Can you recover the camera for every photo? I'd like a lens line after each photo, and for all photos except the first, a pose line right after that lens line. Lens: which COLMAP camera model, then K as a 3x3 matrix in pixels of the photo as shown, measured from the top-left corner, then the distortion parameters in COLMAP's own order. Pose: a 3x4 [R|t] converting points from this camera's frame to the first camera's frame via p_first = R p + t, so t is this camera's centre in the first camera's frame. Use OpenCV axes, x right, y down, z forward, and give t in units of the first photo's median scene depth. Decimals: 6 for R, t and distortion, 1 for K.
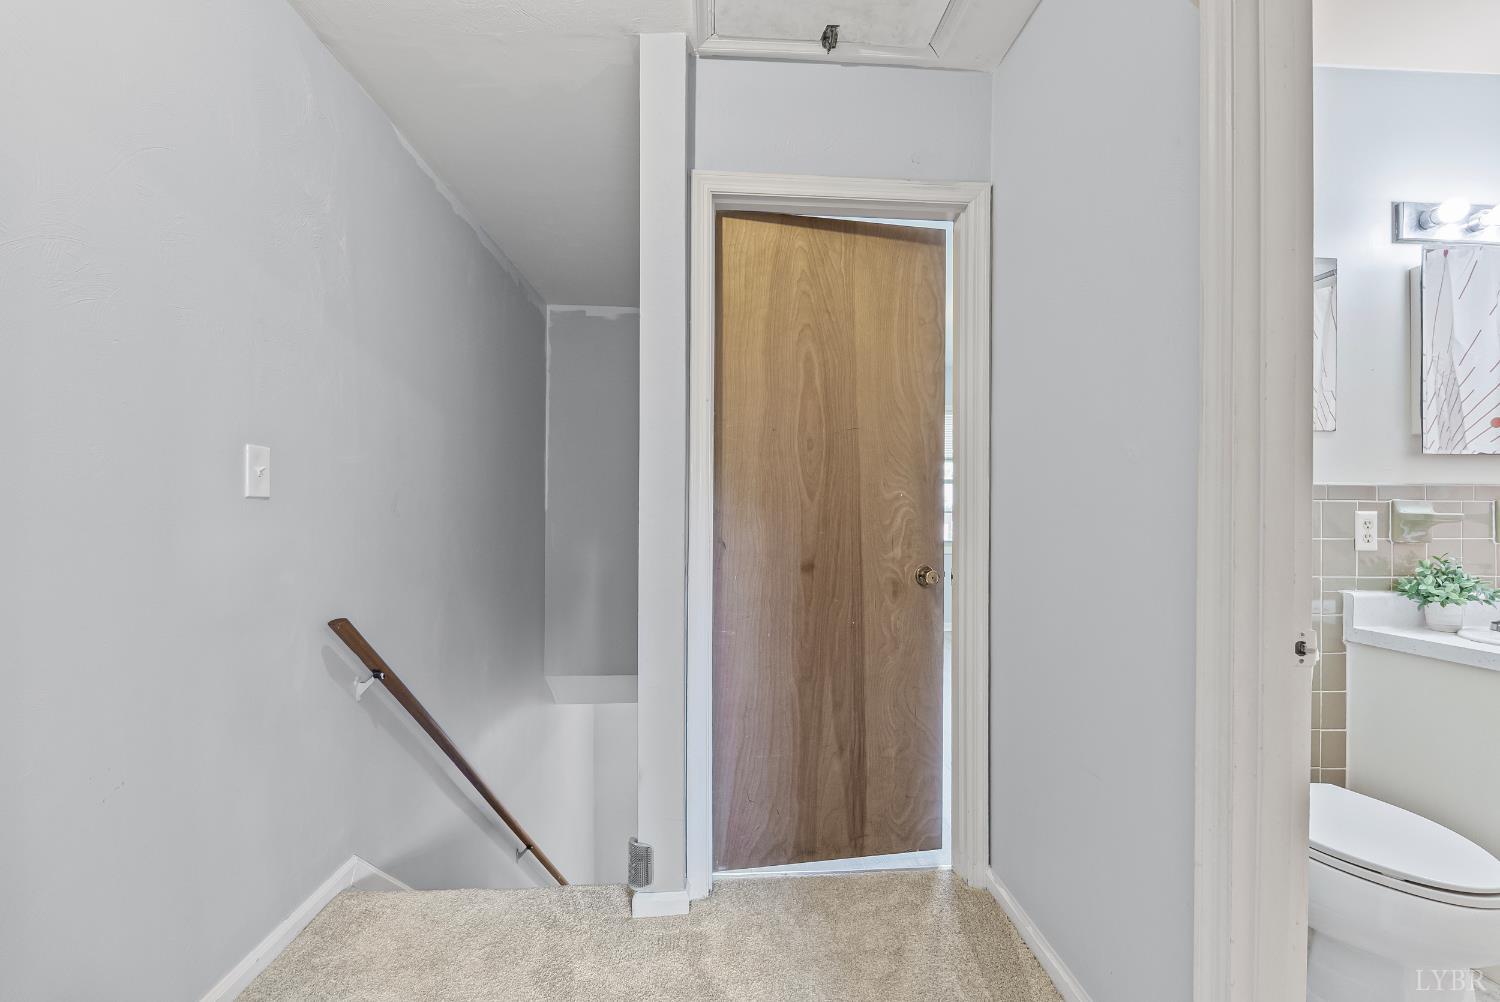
lens RADIAL K [[665.2, 0, 750.0], [0, 665.2, 501.0], [0, 0, 1]] dist [-0.001573, -0.000253]
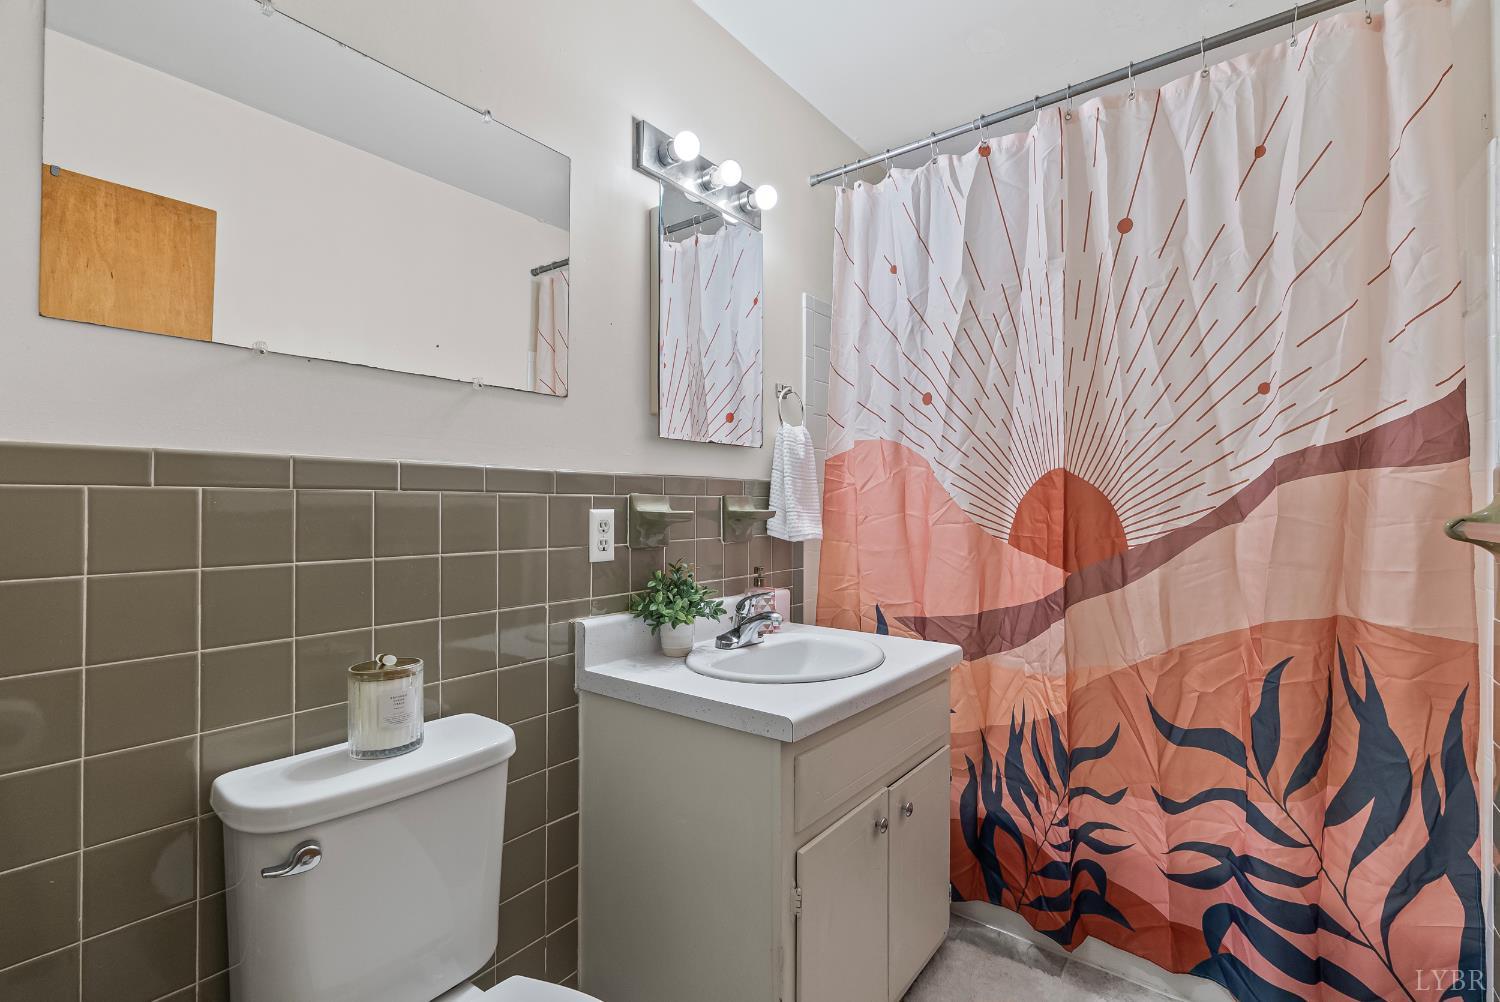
lens RADIAL K [[665.2, 0, 750.0], [0, 665.2, 501.0], [0, 0, 1]] dist [-0.001573, -0.000253]
pose [[0.662804, -0.002249, 0.748789, 0.479243], [-0.001375, 0.999990, 0.004220, 0.002741], [-0.748791, -0.003826, 0.662795, 0.380355]]
